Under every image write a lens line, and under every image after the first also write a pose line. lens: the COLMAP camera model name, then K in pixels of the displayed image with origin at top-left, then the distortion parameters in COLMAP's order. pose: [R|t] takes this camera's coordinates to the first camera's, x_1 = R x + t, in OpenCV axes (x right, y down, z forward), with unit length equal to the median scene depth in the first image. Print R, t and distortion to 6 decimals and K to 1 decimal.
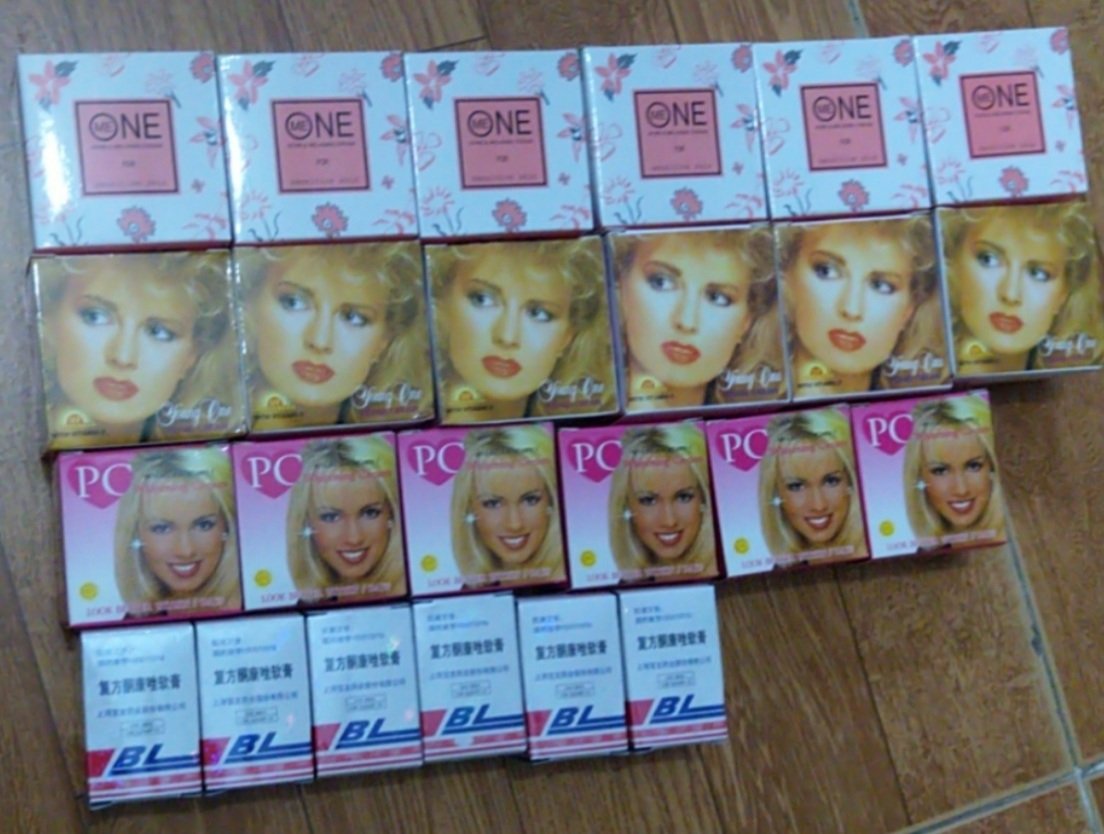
lens RADIAL K [[869.2, 0, 552.0], [0, 869.2, 417.0], [0, 0, 1]] dist [0.089103, -0.082526]
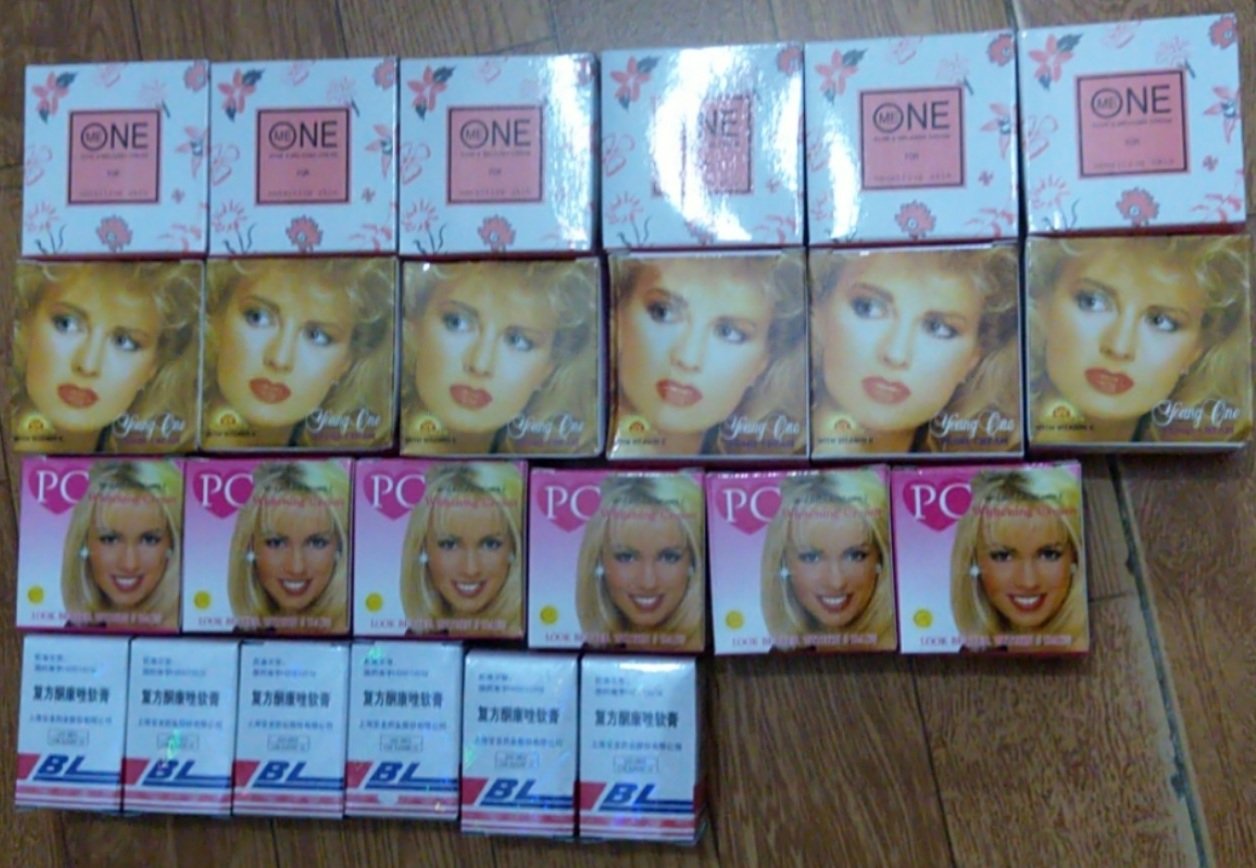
lens RADIAL K [[937.2, 0, 628.0], [0, 937.2, 434.0], [0, 0, 1]] dist [0.089299, -0.080976]
pose [[0.975132, 0.069063, -0.210587, 0.312808], [-0.071428, 0.997439, -0.003635, -0.026706], [0.209797, 0.018587, 0.977568, 0.064192]]
